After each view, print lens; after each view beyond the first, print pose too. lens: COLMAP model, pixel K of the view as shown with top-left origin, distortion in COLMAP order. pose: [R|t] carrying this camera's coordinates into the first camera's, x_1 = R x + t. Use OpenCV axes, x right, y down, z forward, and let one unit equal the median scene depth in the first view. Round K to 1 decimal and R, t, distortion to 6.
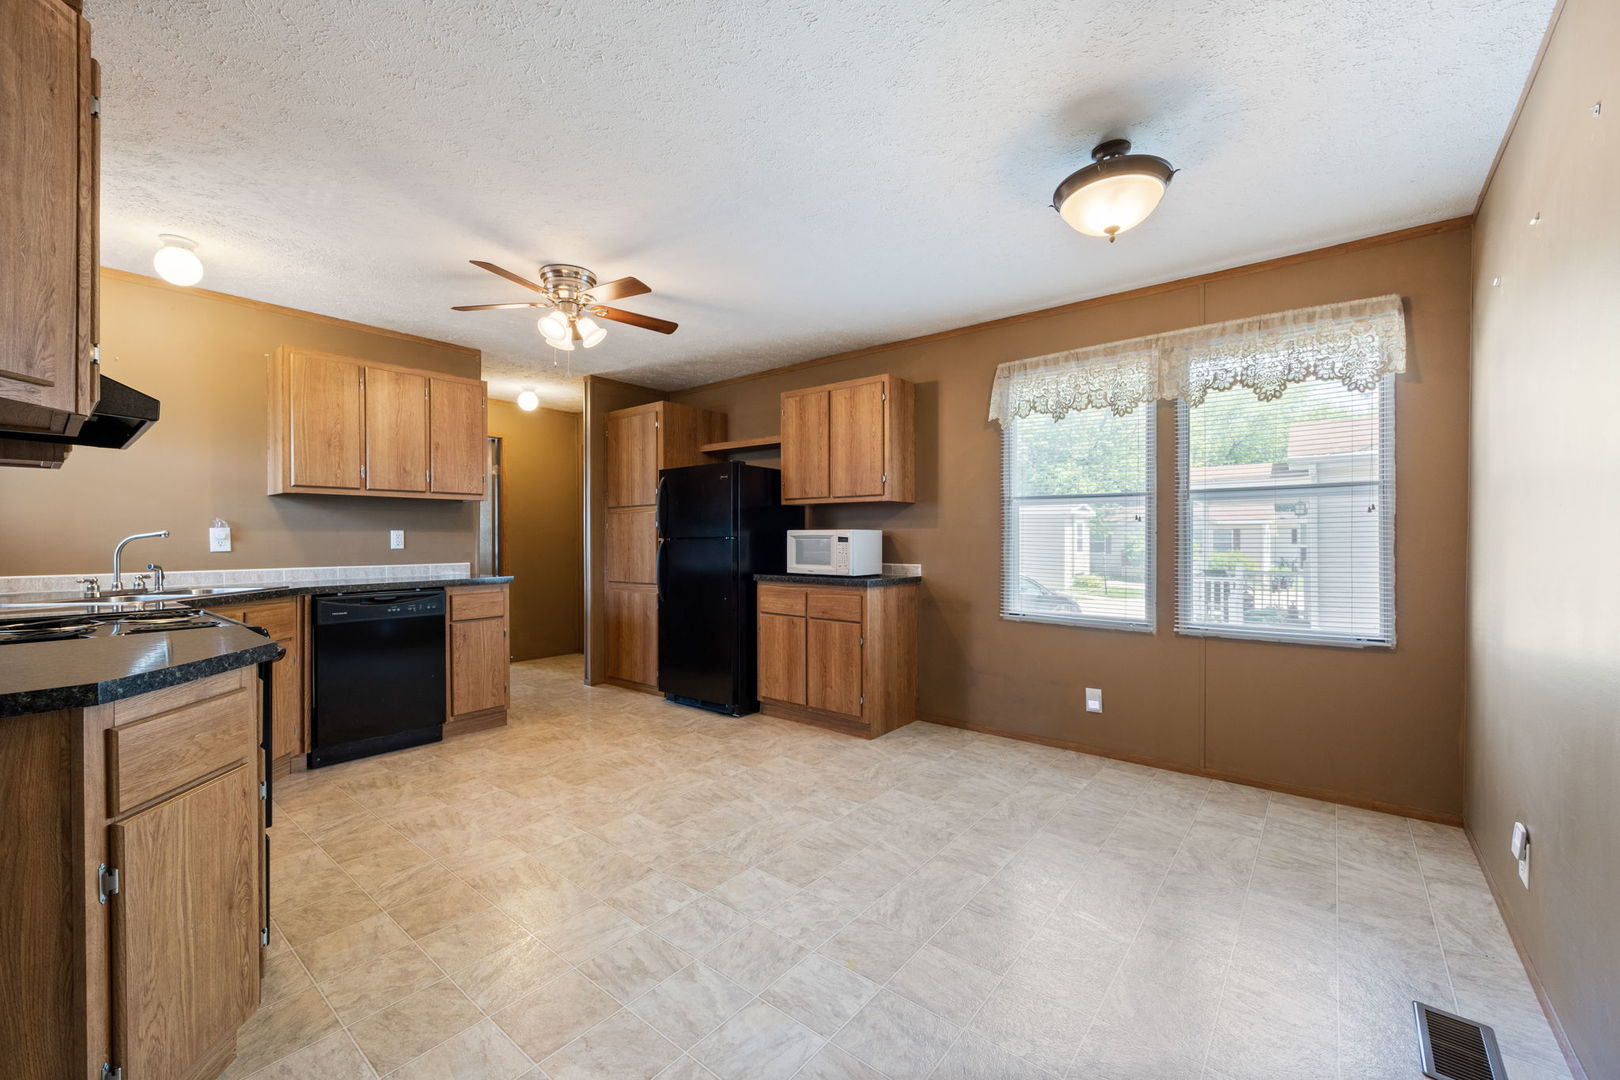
lens RADIAL K [[653.2, 0, 810.4], [0, 653.2, 538.0], [0, 0, 1]] dist [-0.004742, 0.001702]
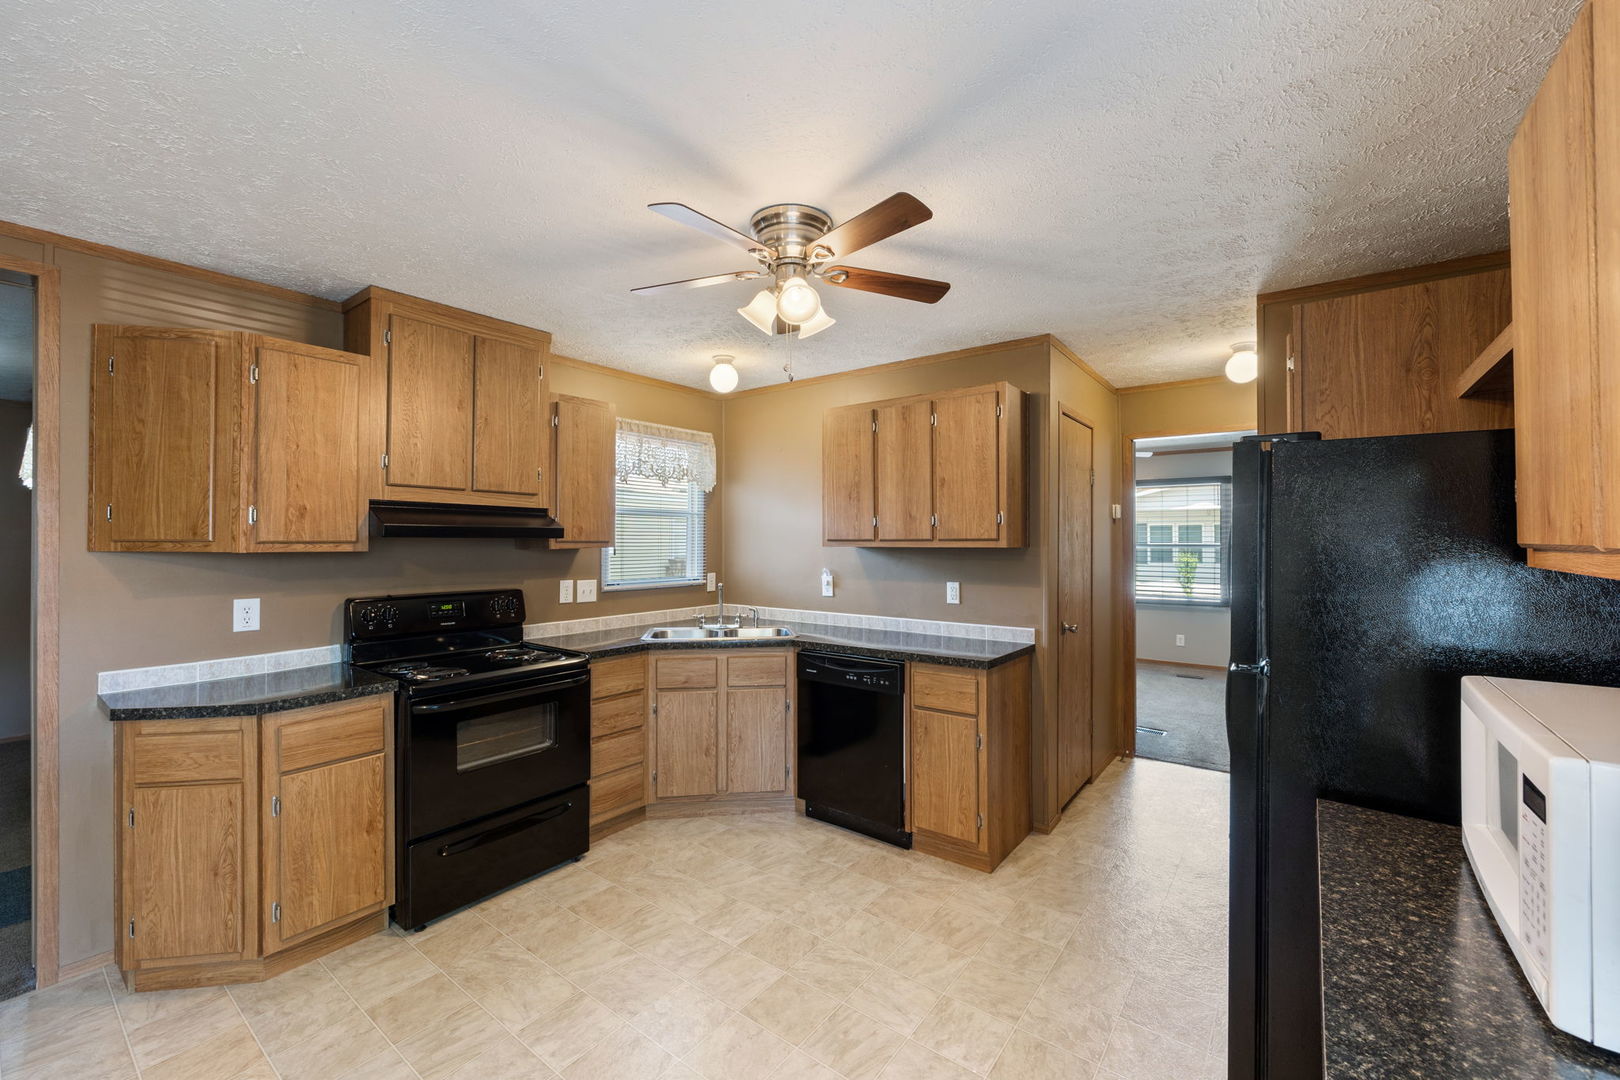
lens RADIAL K [[653.2, 0, 809.0], [0, 653.2, 535.3], [0, 0, 1]] dist [-0.004742, 0.001702]
pose [[0.025746, -0.004024, -0.999660, 0.230897], [0.003072, 0.999987, -0.003947, -0.073236], [0.999664, -0.002969, 0.025758, 0.821872]]
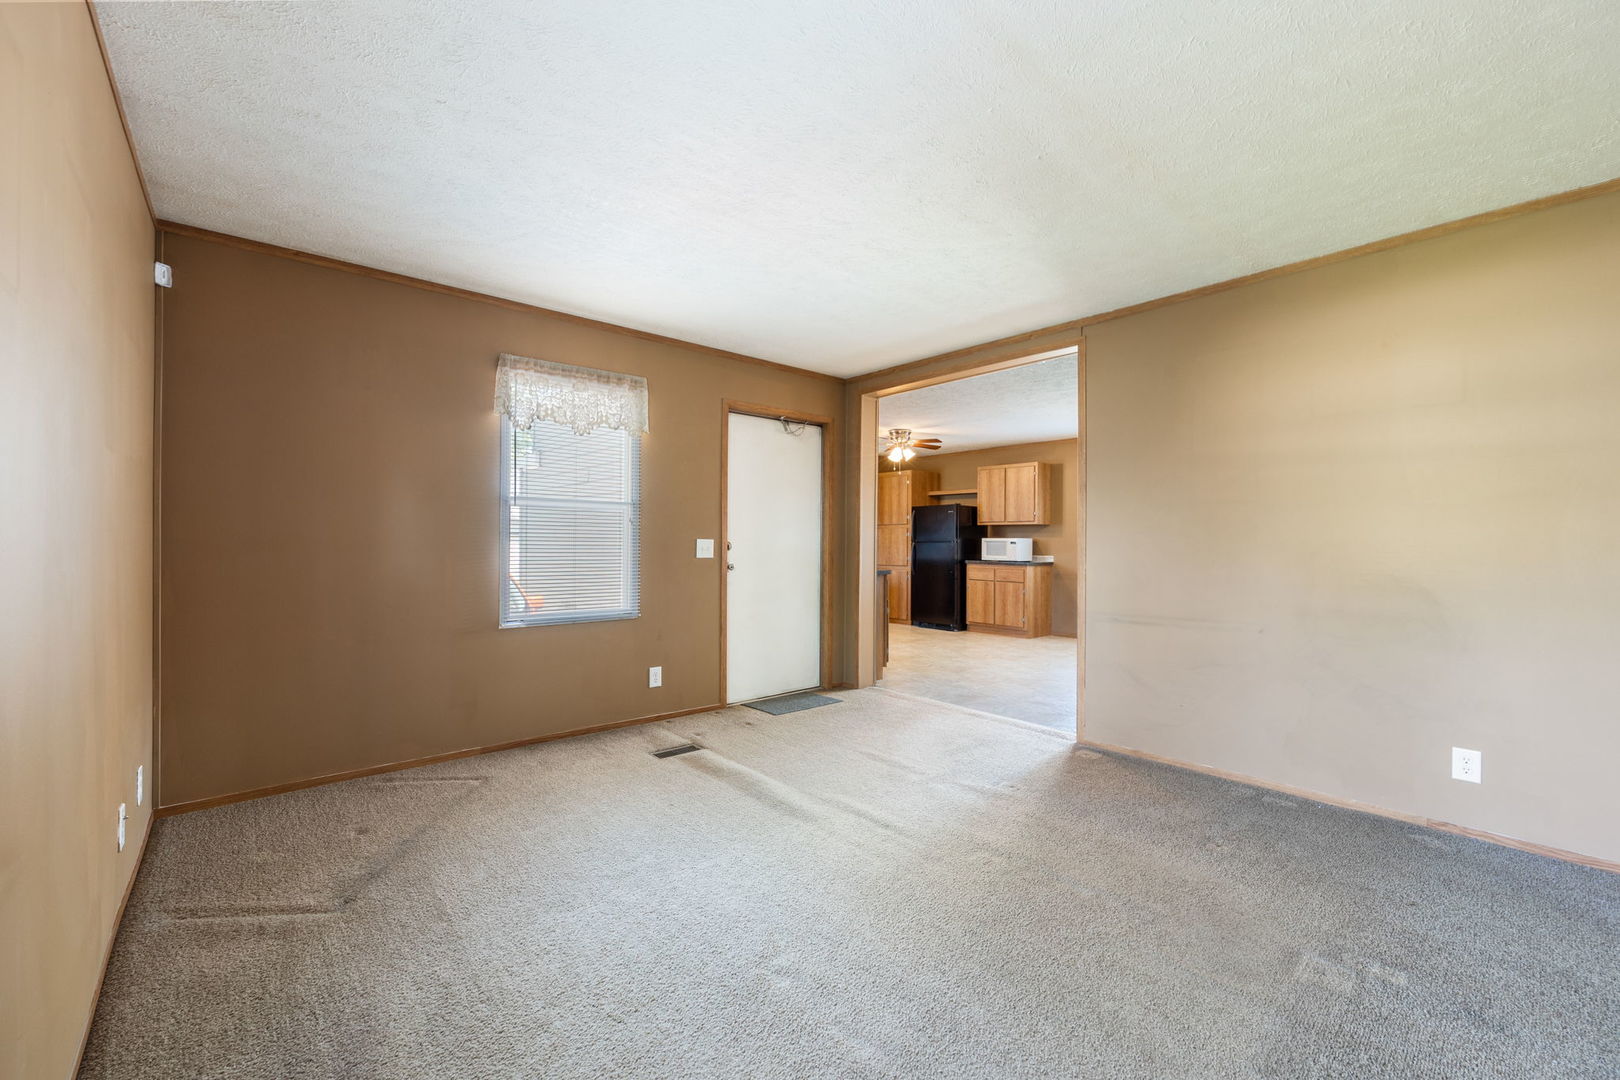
lens RADIAL K [[653.2, 0, 809.8], [0, 653.2, 545.9], [0, 0, 1]] dist [-0.004742, 0.001702]
pose [[0.985122, 0.006747, -0.171725, -0.230272], [-0.006289, 0.999975, 0.003213, 0.008928], [0.171742, -0.002085, 0.985140, -1.137444]]
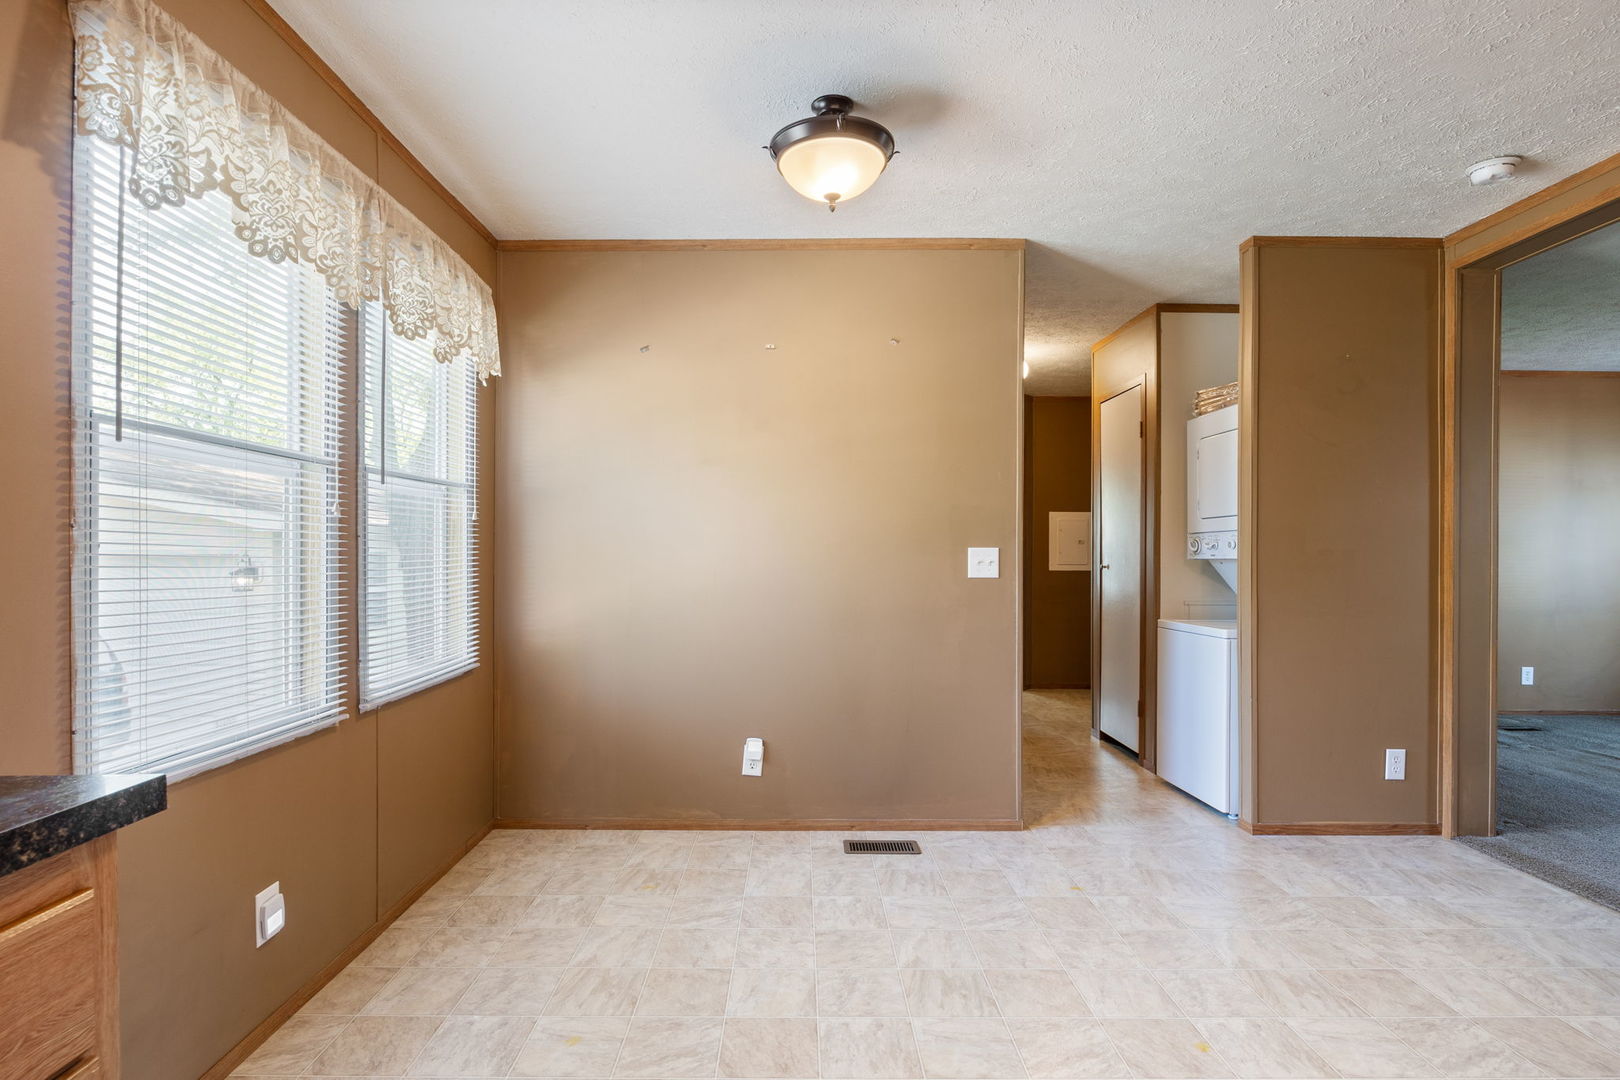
lens RADIAL K [[782.7, 0, 799.3], [0, 782.7, 554.9], [0, 0, 1]] dist [-0.007721, -0.000863]
pose [[-0.627209, -0.005007, 0.778835, -0.182892], [-0.002455, 0.999987, 0.004452, 0.001401], [-0.778847, 0.000881, -0.627213, 0.944751]]
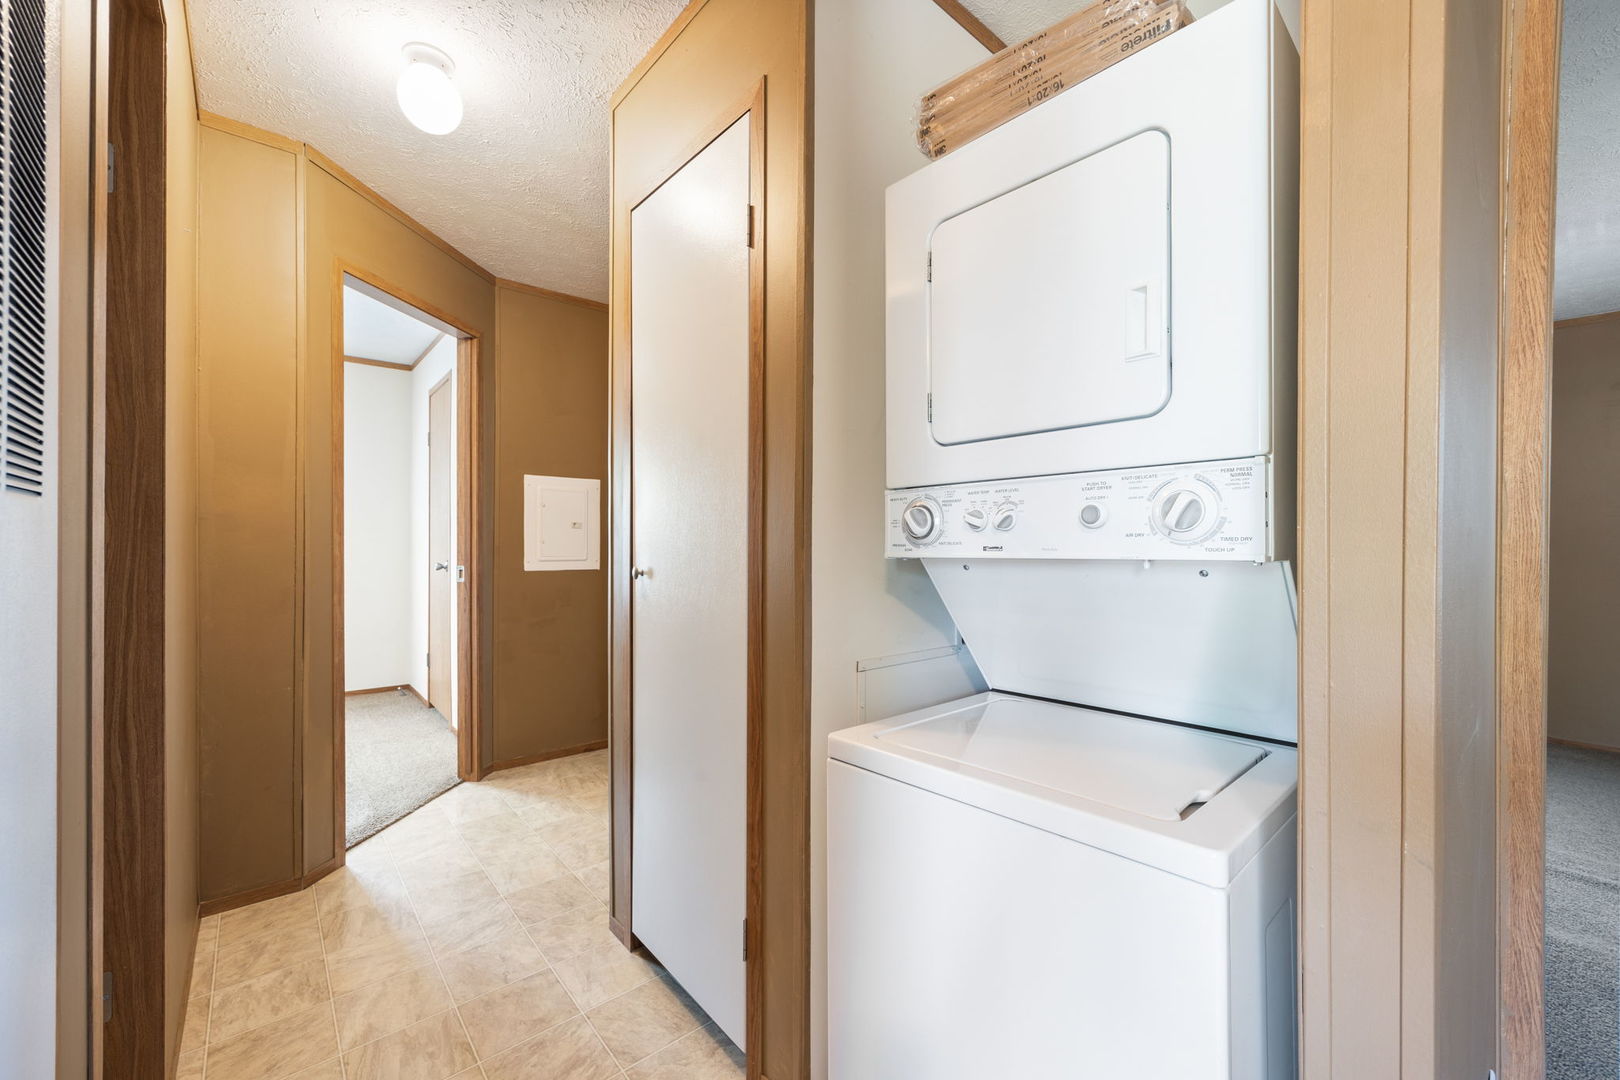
lens RADIAL K [[643.9, 0, 811.5], [0, 643.9, 535.4], [0, 0, 1]] dist [0.003981, 0.000047]
pose [[-0.983452, -0.000489, 0.181168, -0.131261], [-0.002566, 0.999934, -0.011231, 0.001613], [-0.181150, -0.011510, -0.983388, 0.863219]]
